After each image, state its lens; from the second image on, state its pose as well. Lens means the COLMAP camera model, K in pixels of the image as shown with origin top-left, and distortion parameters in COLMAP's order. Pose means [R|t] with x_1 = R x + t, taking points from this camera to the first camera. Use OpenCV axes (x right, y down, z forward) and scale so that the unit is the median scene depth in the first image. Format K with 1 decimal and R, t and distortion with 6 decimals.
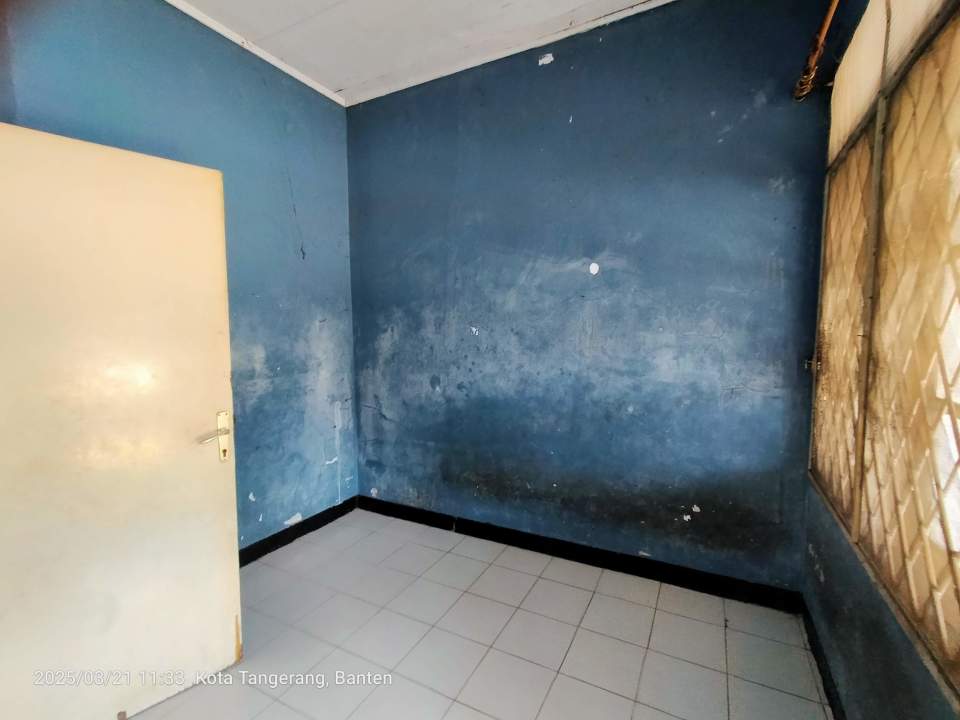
lens RADIAL K [[436.8, 0, 478.1], [0, 436.8, 362.2], [0, 0, 1]] dist [-0.005241, 0.001859]
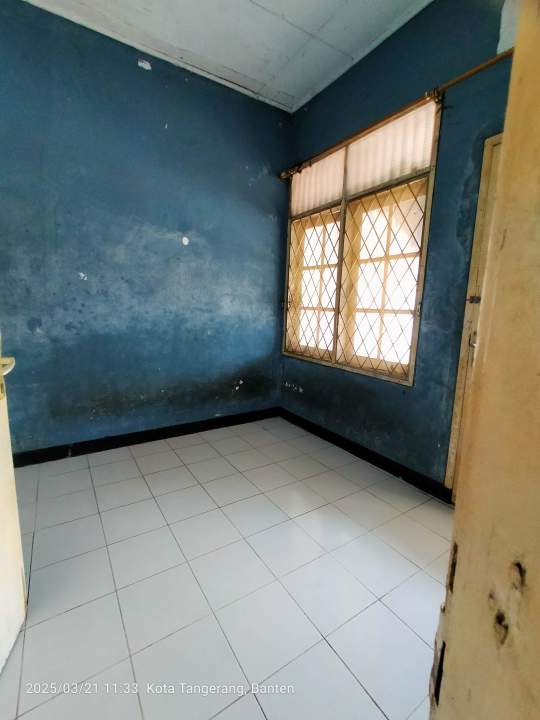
lens RADIAL K [[327.6, 0, 266.9], [0, 327.6, 362.3], [0, 0, 1]] dist [-0.005241, 0.001859]
pose [[0.487700, -0.124980, 0.864019, -0.589239], [0.031469, 0.991573, 0.125668, 0.064054], [-0.872444, -0.034098, 0.487523, 0.178393]]
